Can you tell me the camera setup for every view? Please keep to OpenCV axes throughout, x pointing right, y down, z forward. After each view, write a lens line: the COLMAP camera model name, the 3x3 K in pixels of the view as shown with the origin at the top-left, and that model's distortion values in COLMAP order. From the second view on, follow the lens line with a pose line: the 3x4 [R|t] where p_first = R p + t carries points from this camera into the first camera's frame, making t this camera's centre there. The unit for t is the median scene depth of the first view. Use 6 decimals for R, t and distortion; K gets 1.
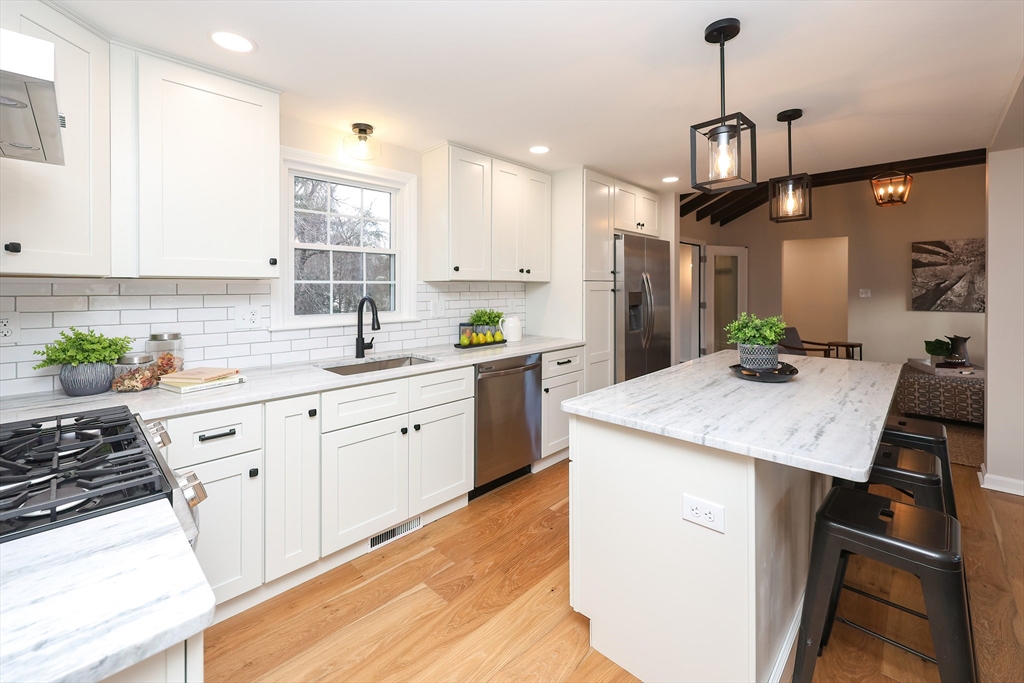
lens RADIAL K [[425.1, 0, 503.9], [0, 425.1, 286.1], [0, 0, 1]] dist [0.001217, 0.000180]
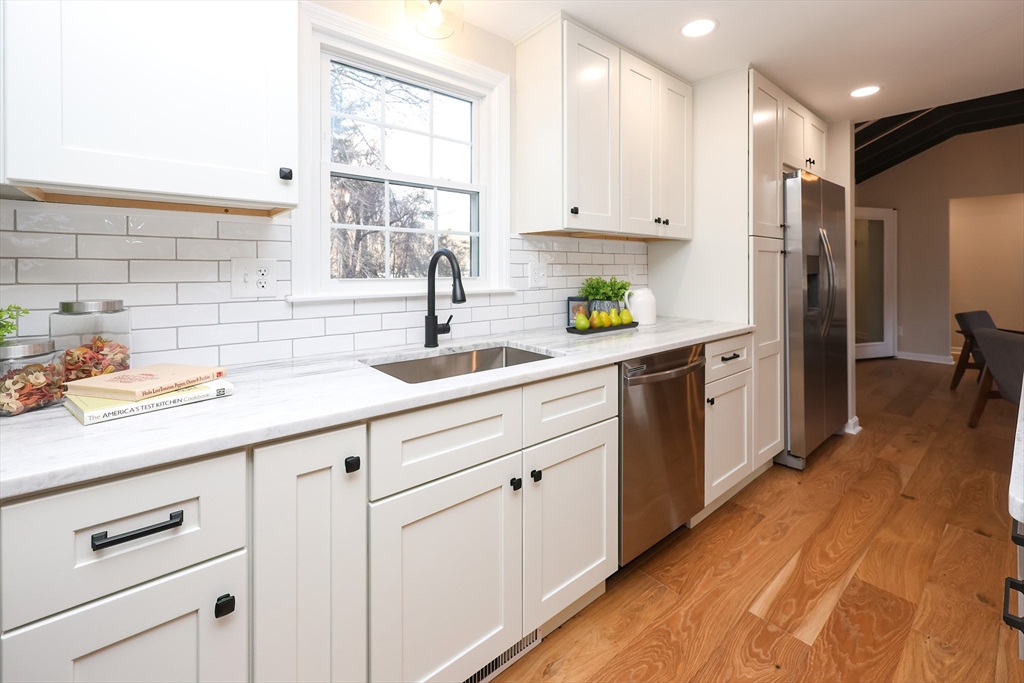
lens RADIAL K [[430.6, 0, 513.5], [0, 430.6, 271.3], [0, 0, 1]] dist [-0.000650, -0.000129]
pose [[0.995461, 0.001506, -0.095154, -0.153710], [-0.000799, 0.999972, 0.007467, 0.050102], [0.095163, -0.007357, 0.995435, 0.369614]]
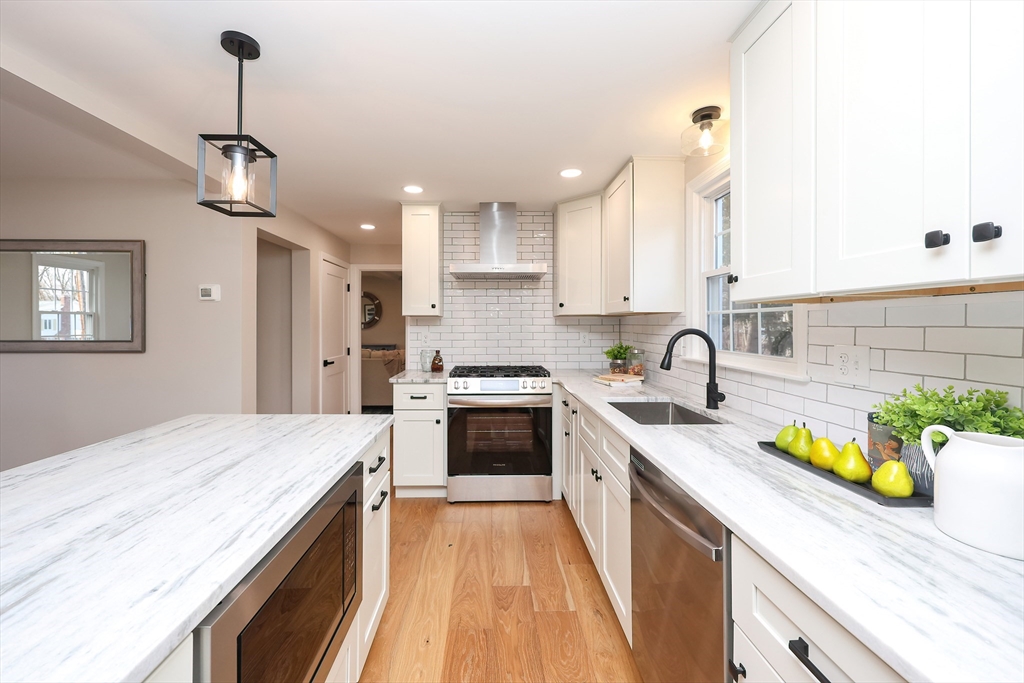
lens RADIAL K [[429.0, 0, 507.8], [0, 429.0, 323.3], [0, 0, 1]] dist [0.000392, -0.000036]
pose [[-0.685576, -0.000305, -0.728001, 0.474068], [0.002295, 0.999994, -0.002580, 0.013905], [0.727997, -0.003440, -0.685571, 1.238754]]
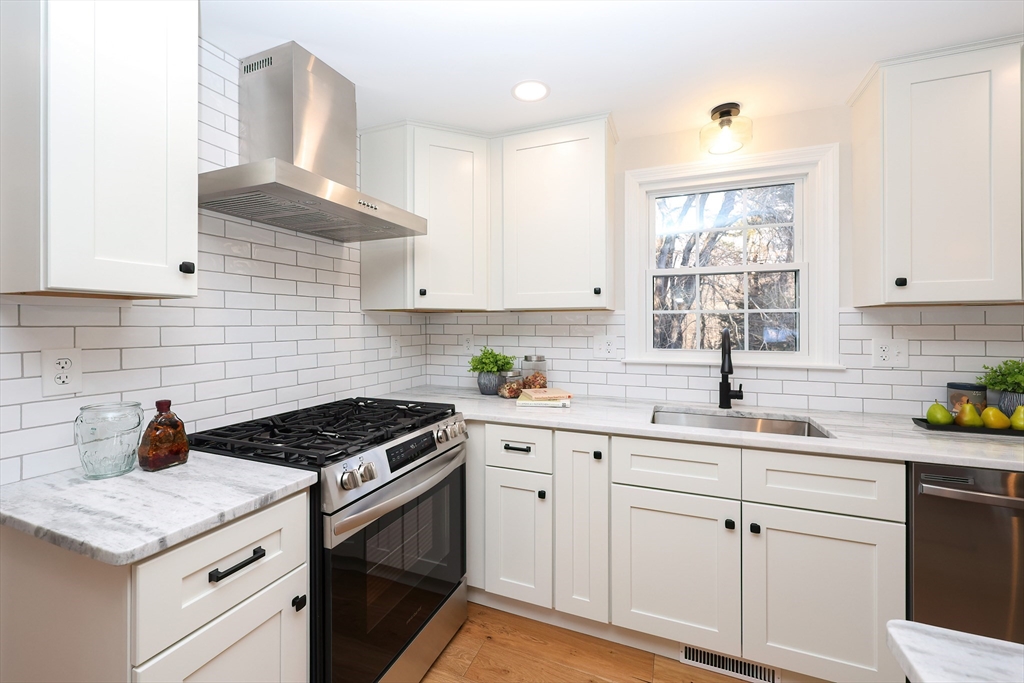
lens RADIAL K [[414.4, 0, 514.2], [0, 414.4, 322.2], [0, 0, 1]] dist [-0.000322, -0.000091]
pose [[0.394468, -0.004707, -0.918898, 0.201700], [0.001429, 0.999989, -0.004509, 0.014756], [0.918908, 0.000465, 0.394471, 0.346670]]
